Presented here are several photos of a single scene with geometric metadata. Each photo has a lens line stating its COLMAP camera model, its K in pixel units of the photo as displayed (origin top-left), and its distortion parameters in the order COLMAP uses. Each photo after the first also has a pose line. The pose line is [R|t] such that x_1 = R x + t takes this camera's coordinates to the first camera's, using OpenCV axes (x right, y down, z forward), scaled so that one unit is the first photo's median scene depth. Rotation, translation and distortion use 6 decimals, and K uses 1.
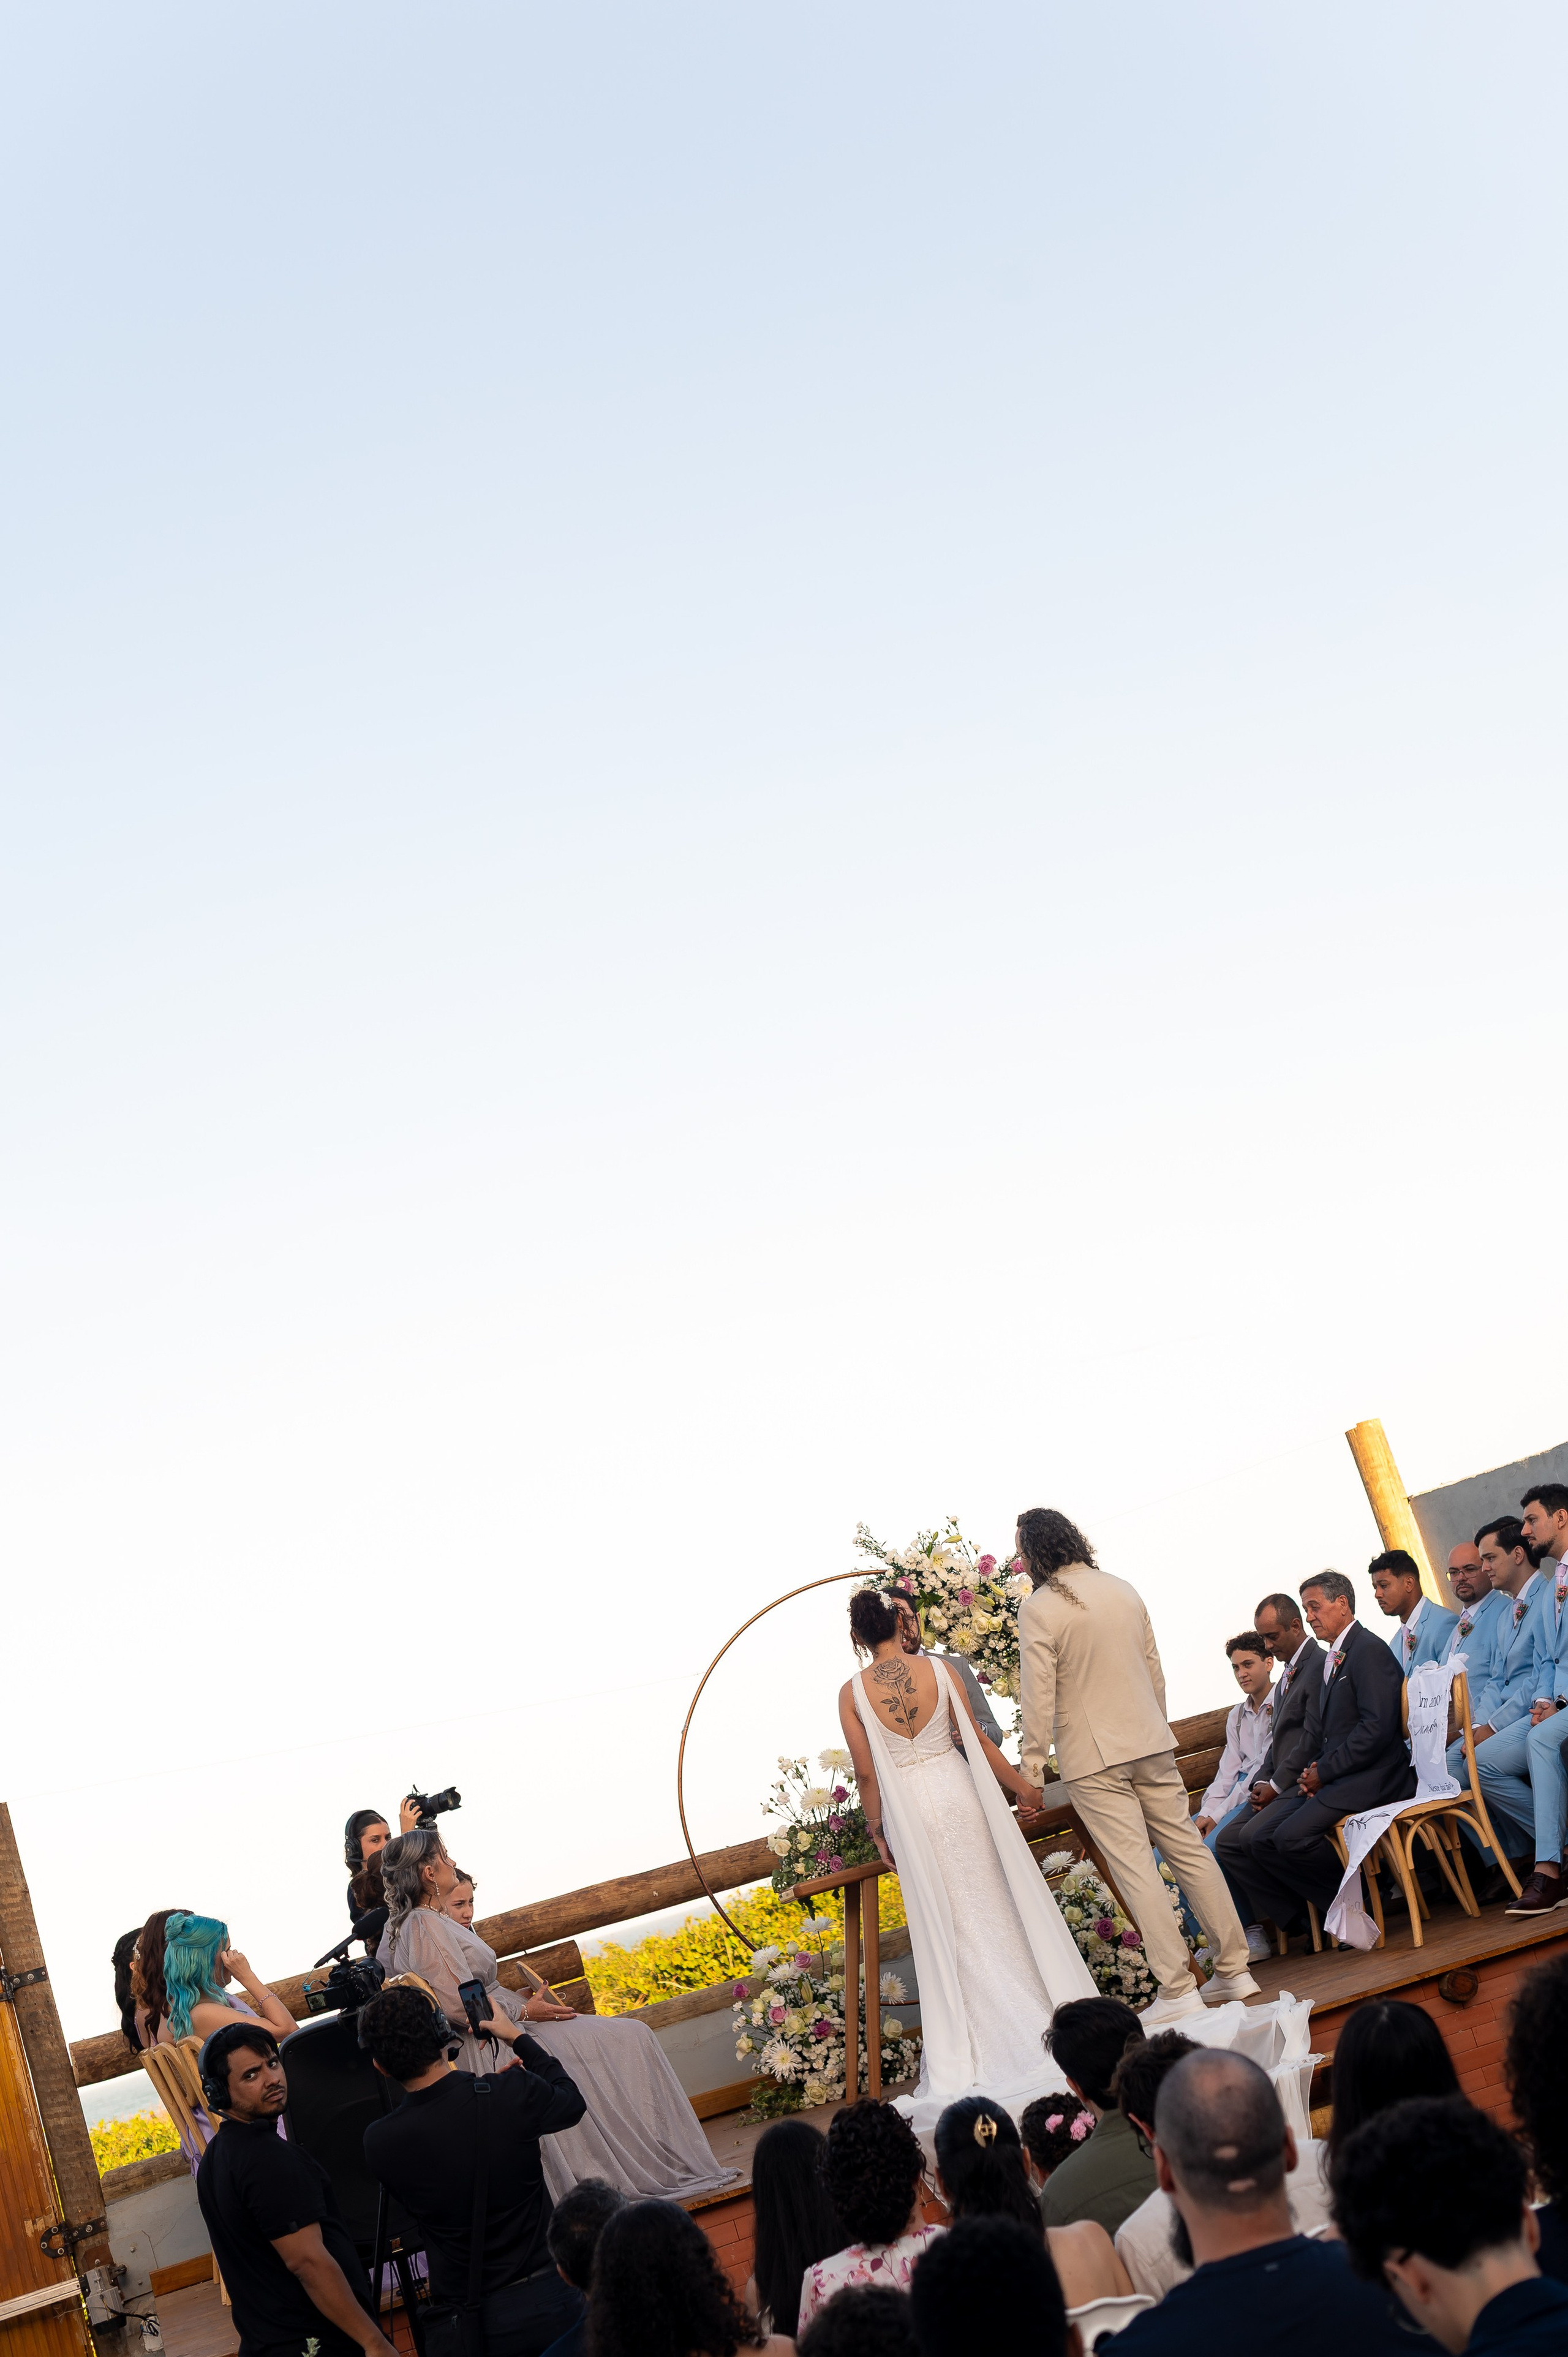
lens RADIAL K [[3357.6, 0, 777.1], [0, 3357.6, 1199.2], [0, 0, 1]] dist [0.032748, 0.000000]
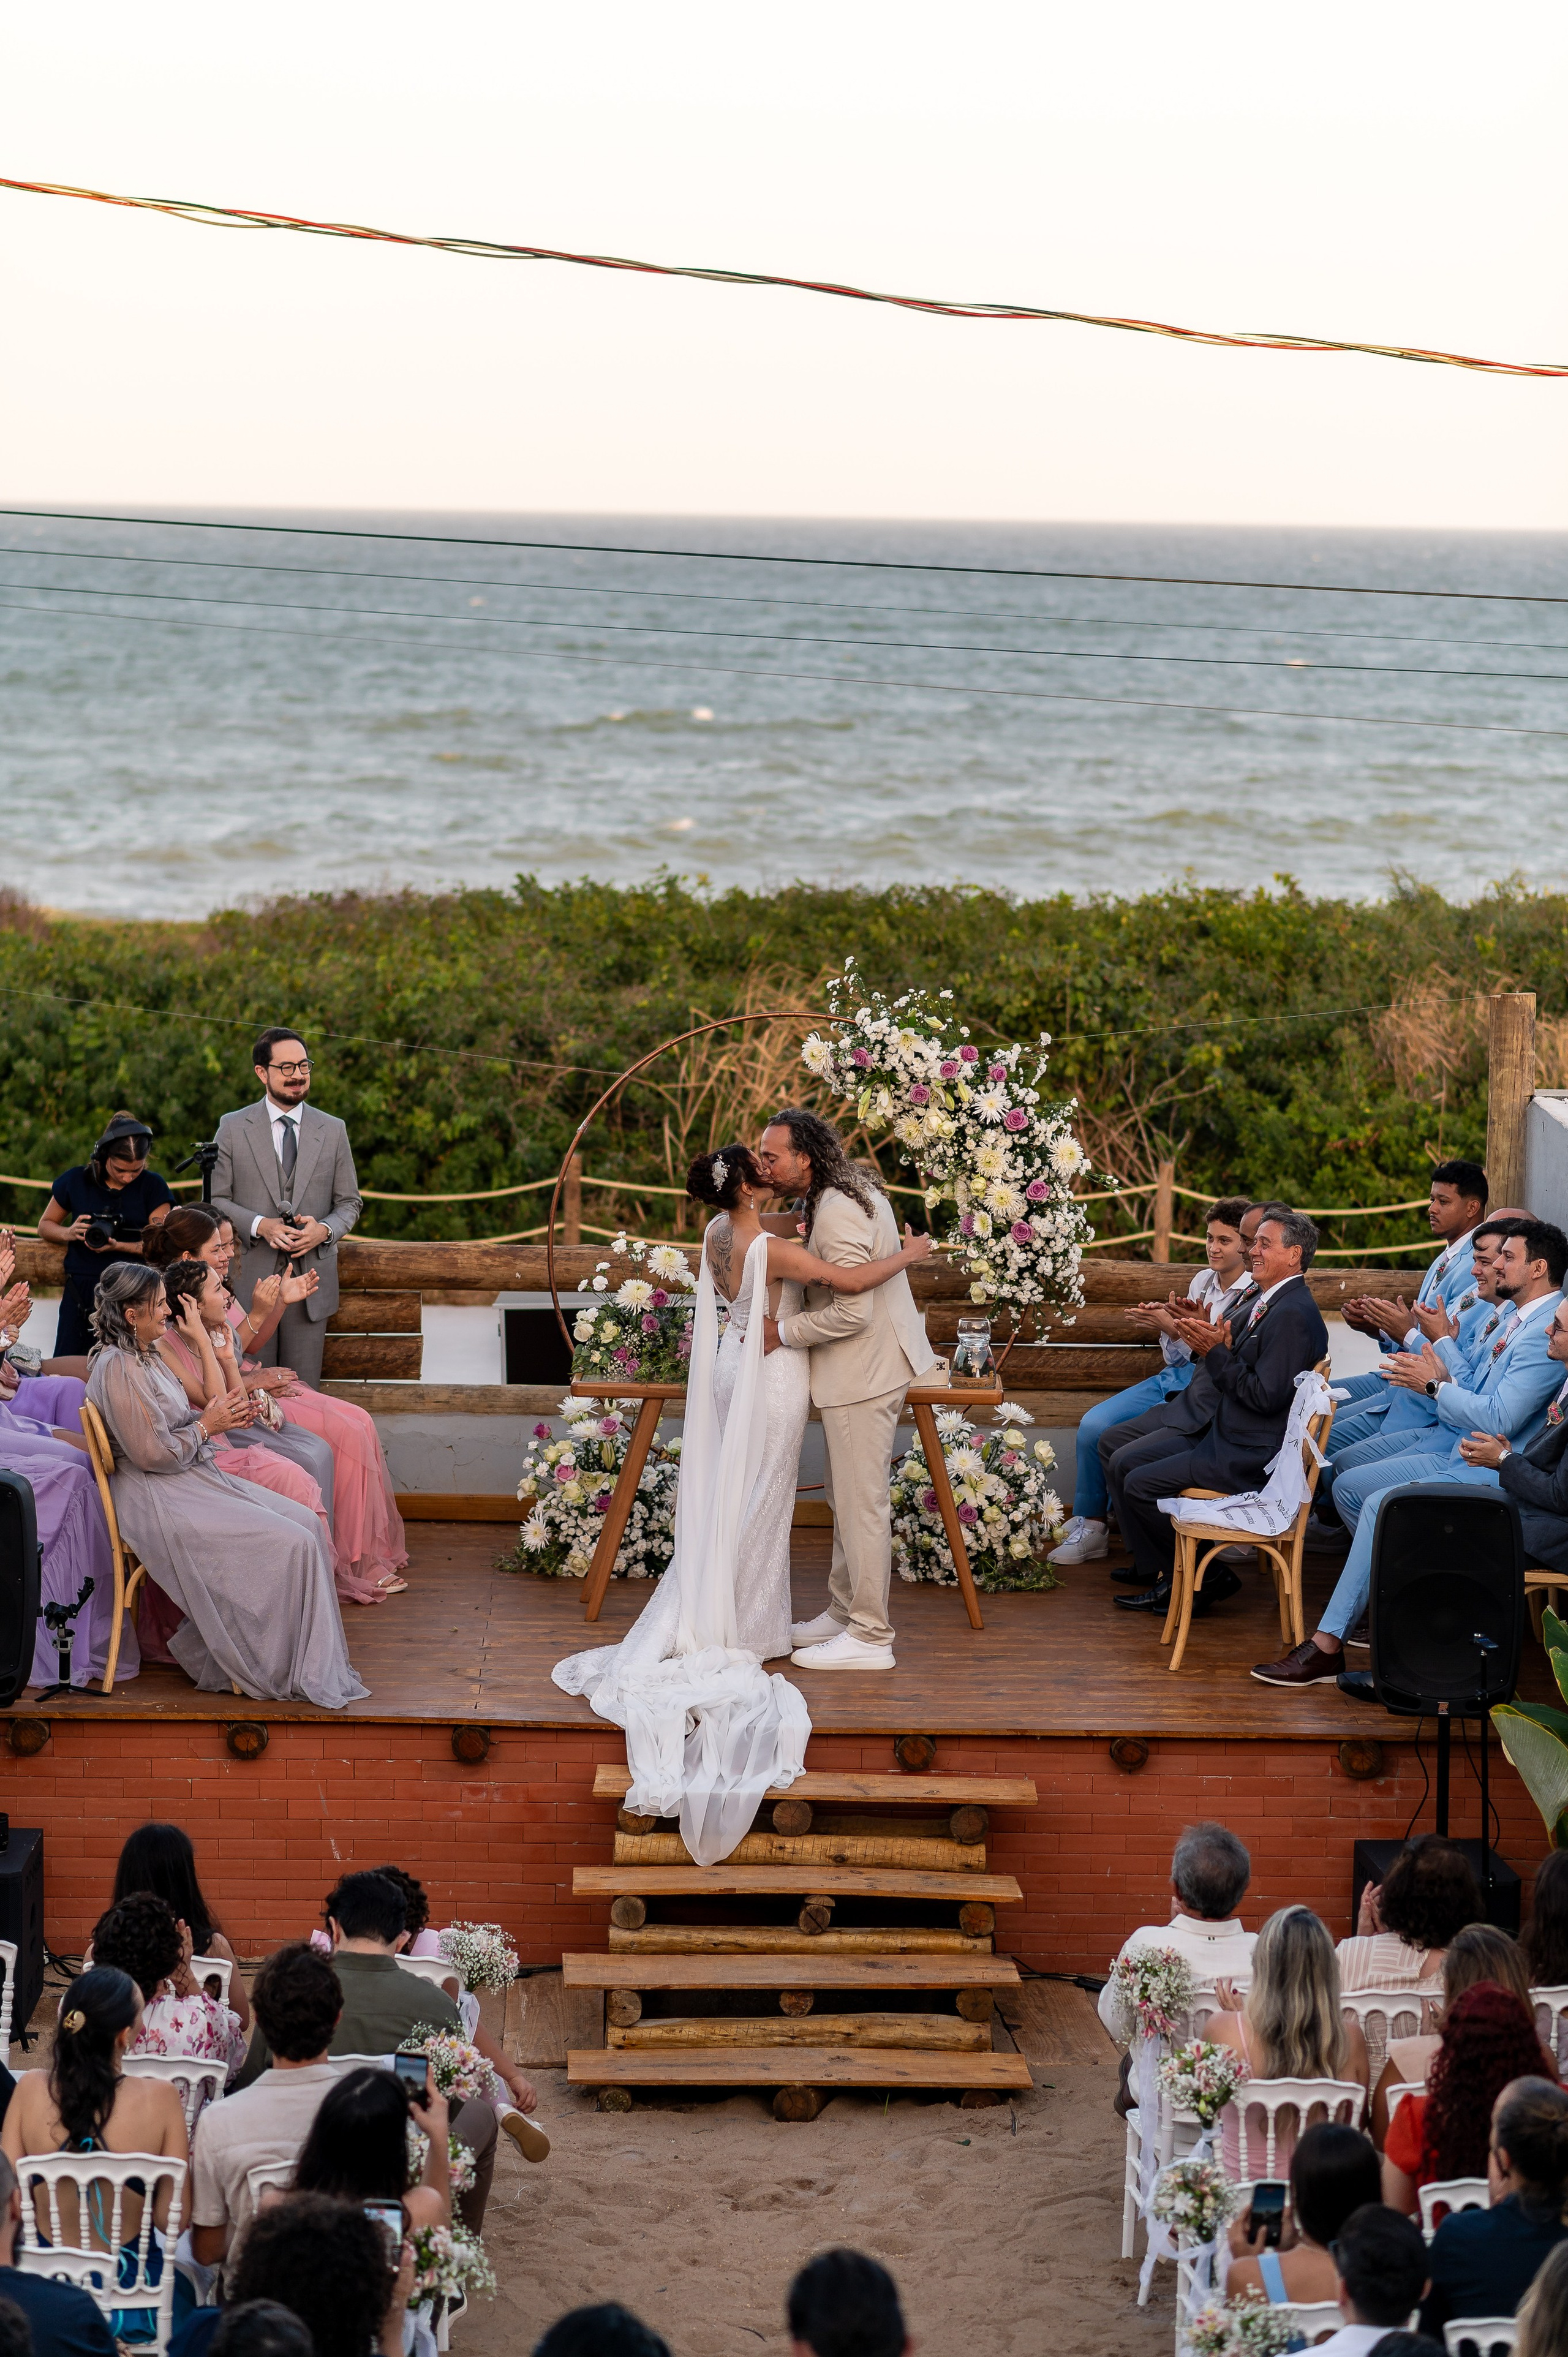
lens RADIAL K [[5345.2, 0, 764.7], [0, 5345.2, 1268.1], [0, 0, 1]] dist [0.000923, 0.000000]
pose [[0.940871, 0.317107, -0.119182, 0.202090], [-0.255563, 0.895351, 0.364739, -0.343501], [0.222370, -0.312714, 0.923451, -0.308552]]
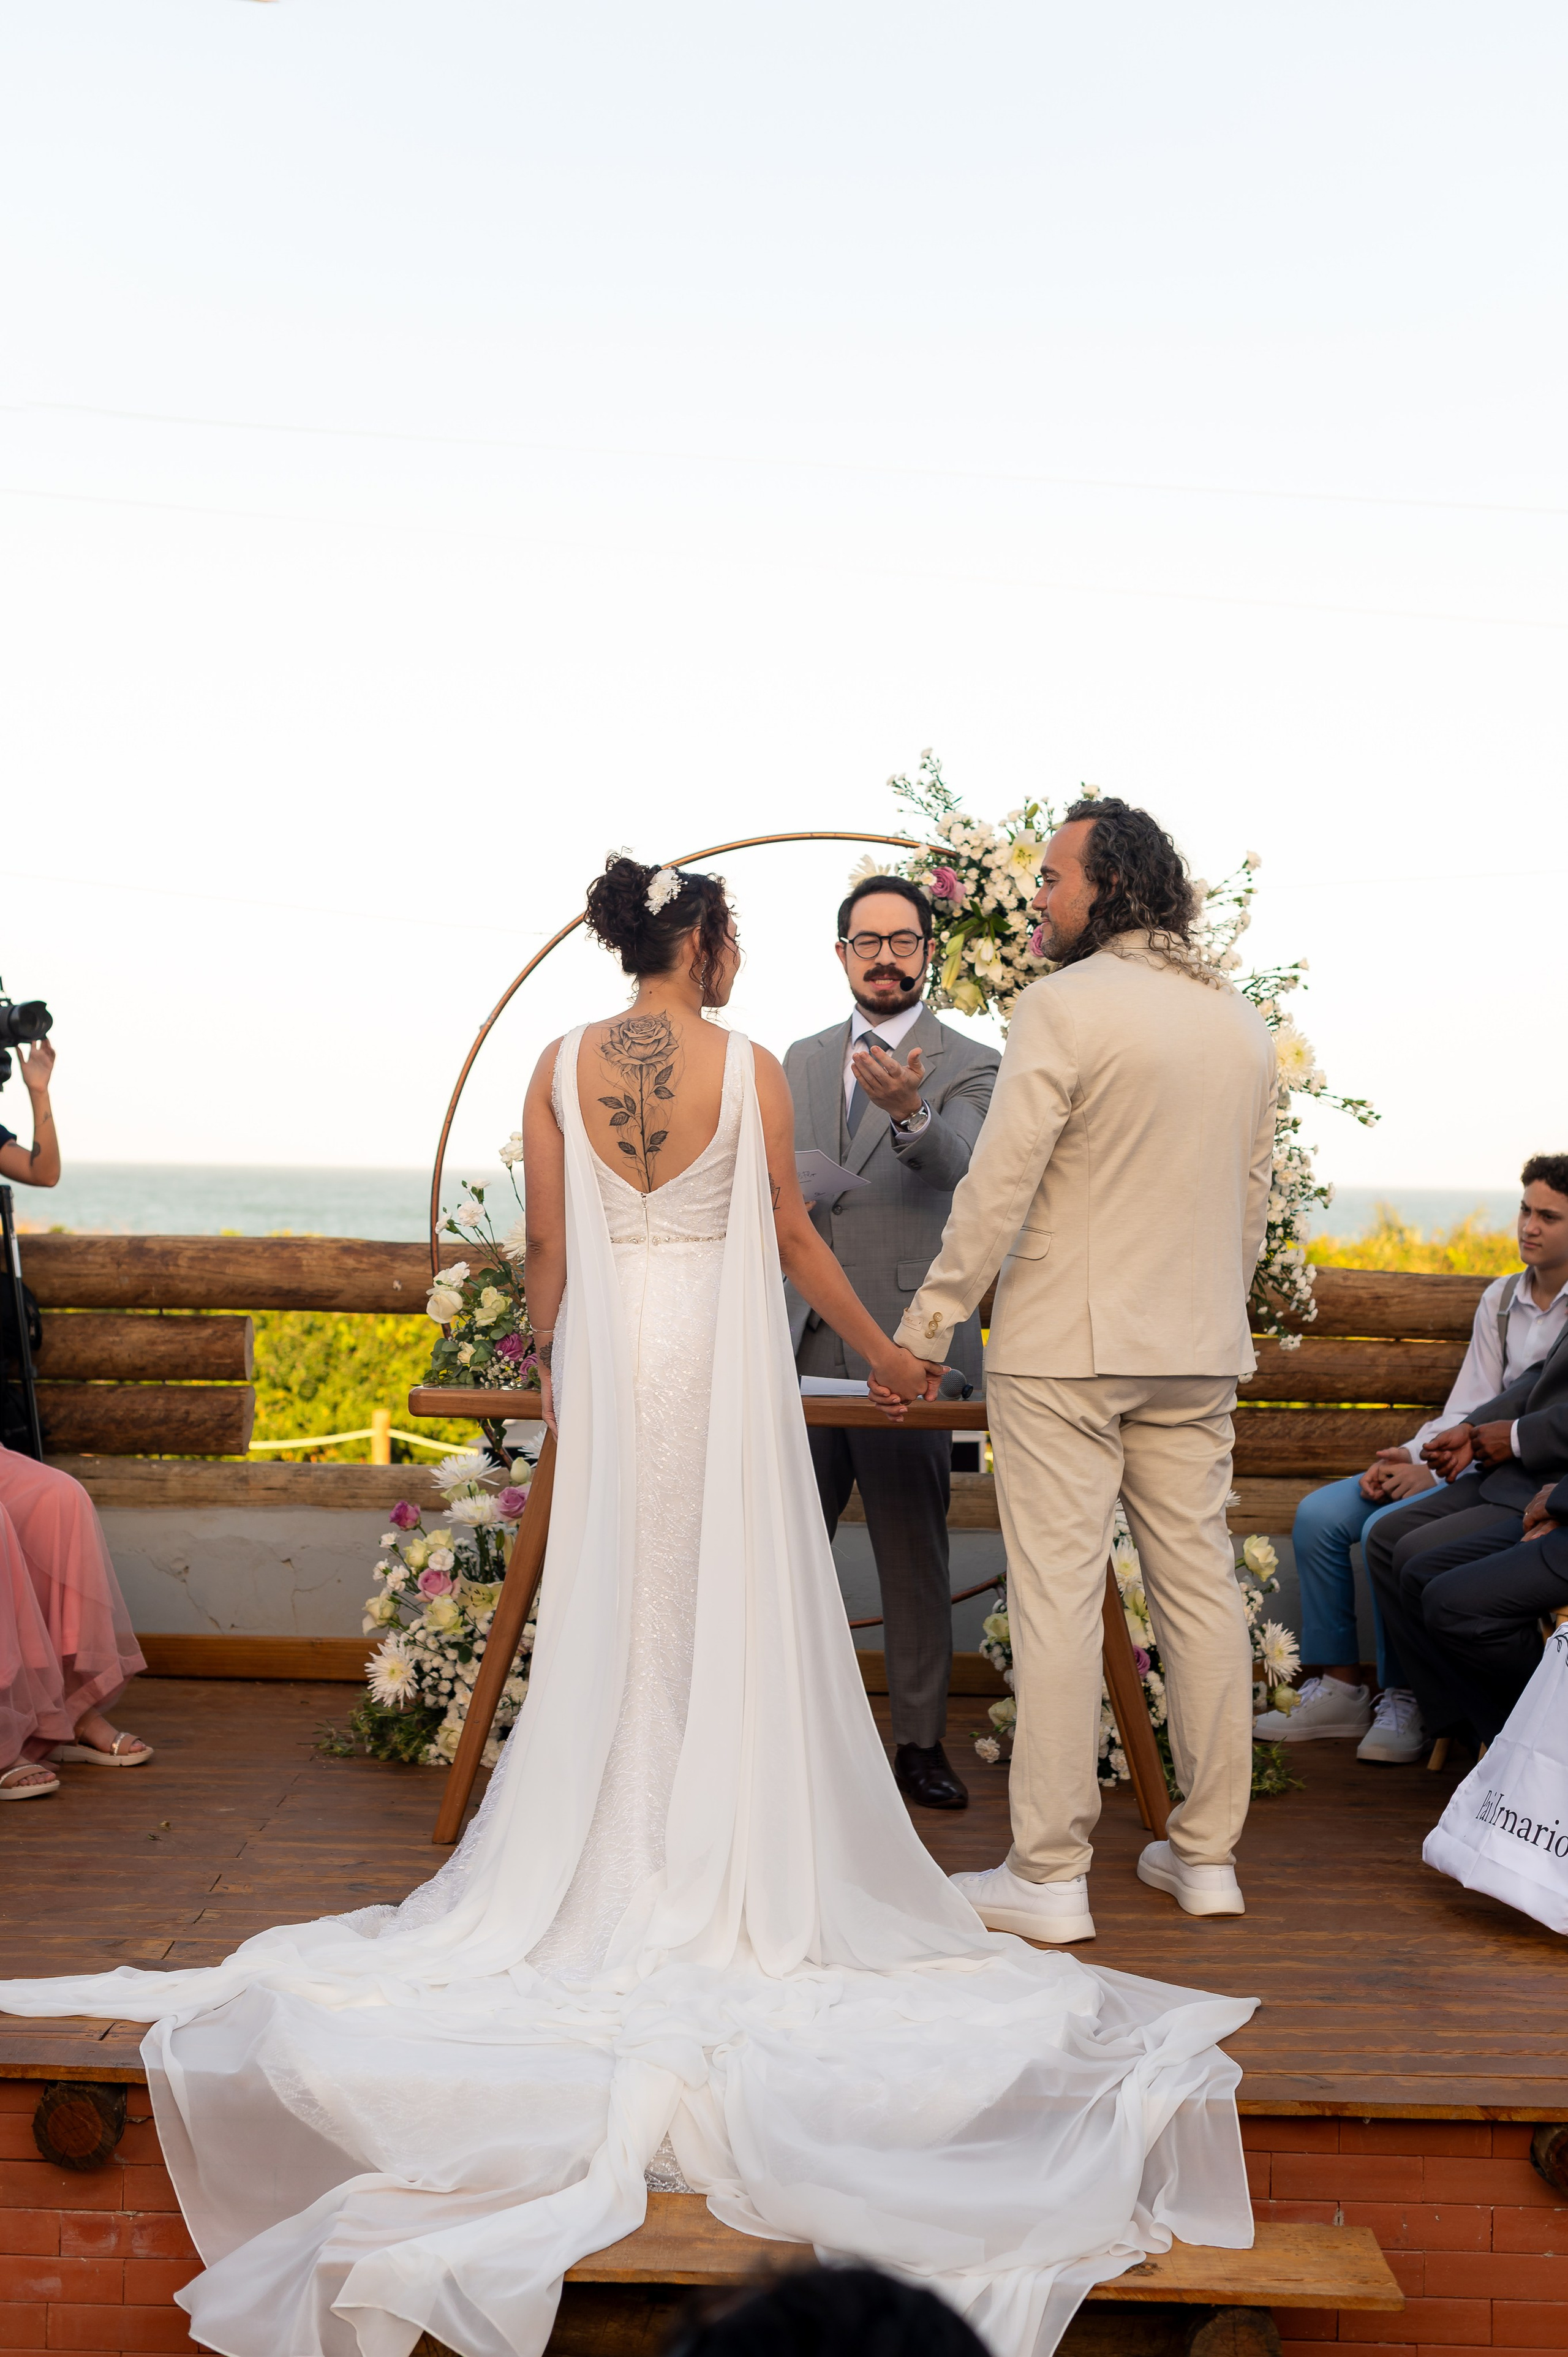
lens RADIAL K [[3357.6, 0, 755.6], [0, 3357.6, 1192.8], [0, 0, 1]] dist [0.032748, 0.000000]
pose [[0.935363, 0.301168, -0.185458, 0.124374], [-0.249948, 0.933842, 0.255861, 0.034649], [0.250245, -0.192968, 0.948757, 0.504376]]
